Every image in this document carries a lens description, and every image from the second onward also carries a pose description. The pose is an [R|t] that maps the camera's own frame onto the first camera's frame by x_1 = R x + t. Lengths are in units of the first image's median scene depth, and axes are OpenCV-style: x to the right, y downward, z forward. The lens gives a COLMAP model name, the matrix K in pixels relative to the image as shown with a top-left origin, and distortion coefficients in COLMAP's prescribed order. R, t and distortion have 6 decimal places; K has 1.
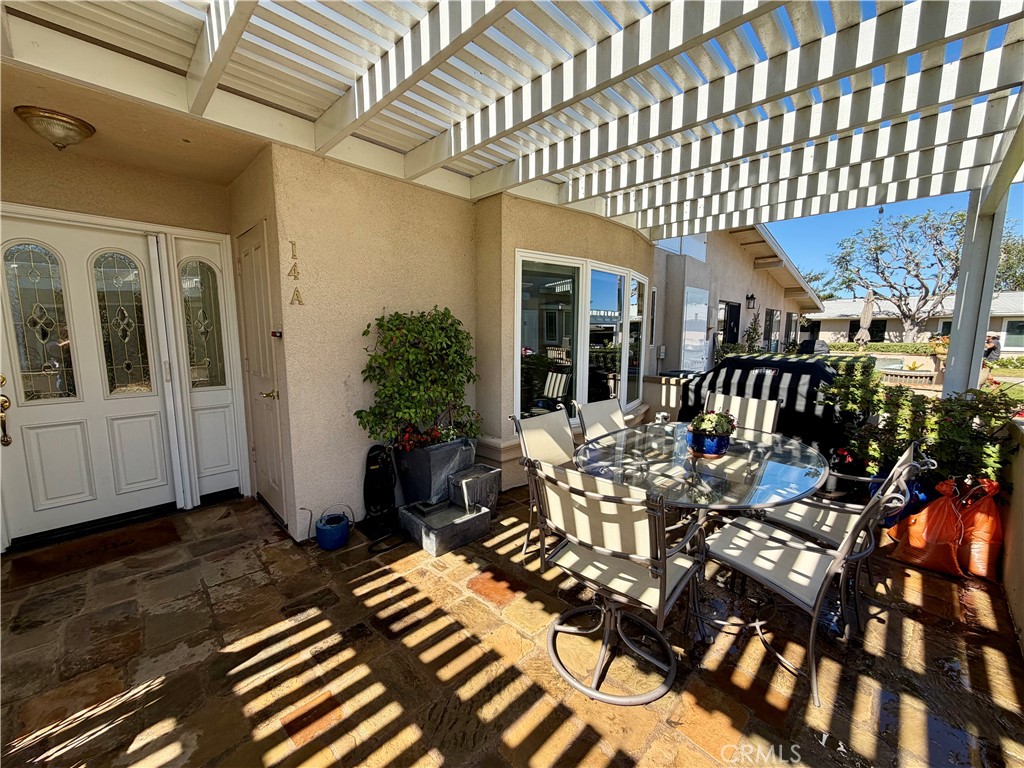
lens RADIAL K [[408.2, 0, 507.9], [0, 408.2, 385.7], [0, 0, 1]] dist [0.000612, 0.000029]
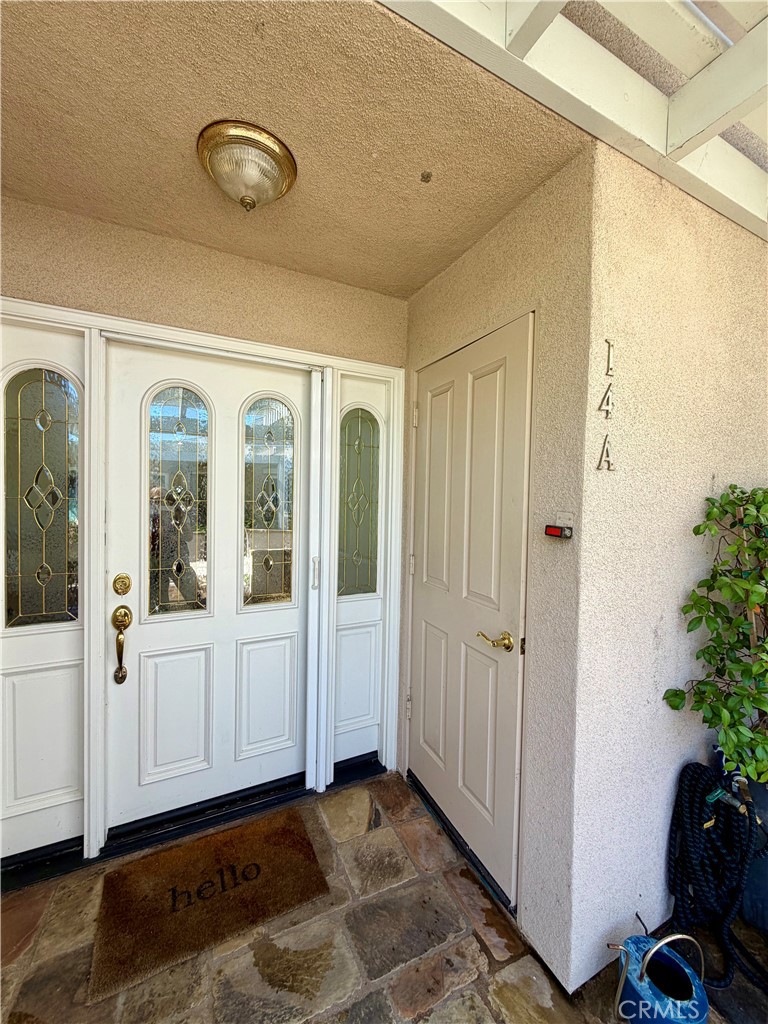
lens RADIAL K [[408.2, 0, 382.8], [0, 408.2, 507.0], [0, 0, 1]] dist [0.000612, 0.000029]
pose [[0.943238, 0.023531, -0.331282, -0.529773], [-0.058898, 0.993528, -0.097126, -0.084392], [0.326852, 0.111125, 0.938520, 0.420459]]
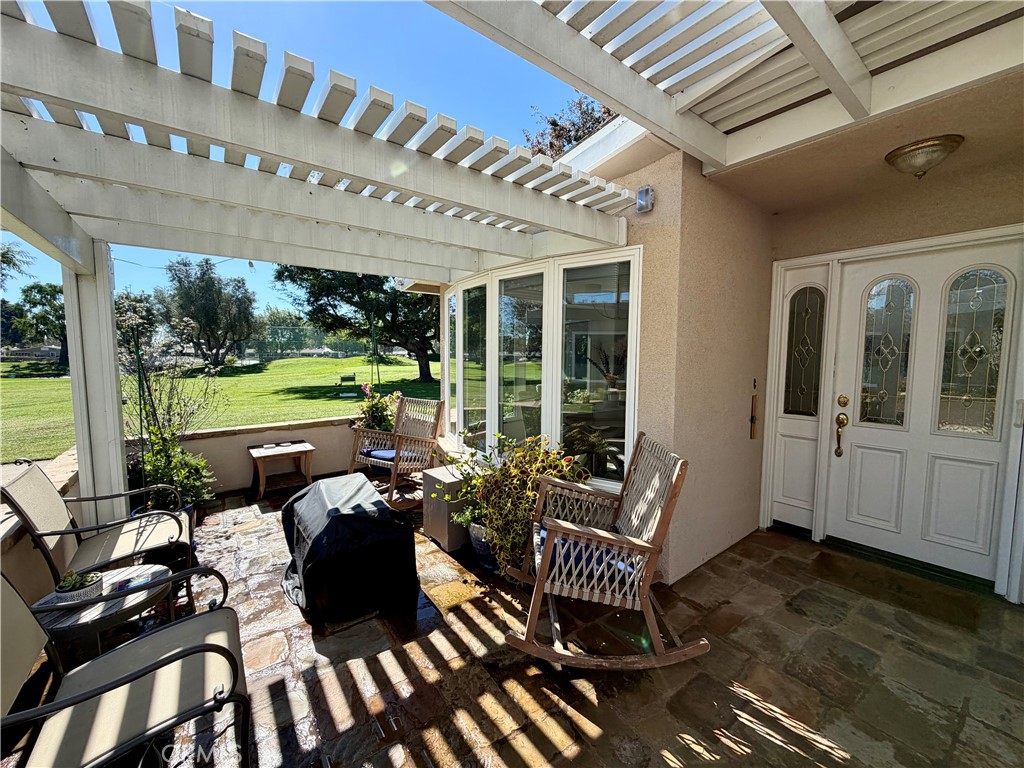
lens RADIAL K [[408.2, 0, 507.9], [0, 408.2, 385.7], [0, 0, 1]] dist [0.000612, 0.000029]
pose [[-0.129690, 0.073291, -0.988842, 0.033780], [-0.131645, 0.987163, 0.090432, -0.029834], [0.982777, 0.141904, -0.118377, 0.154714]]
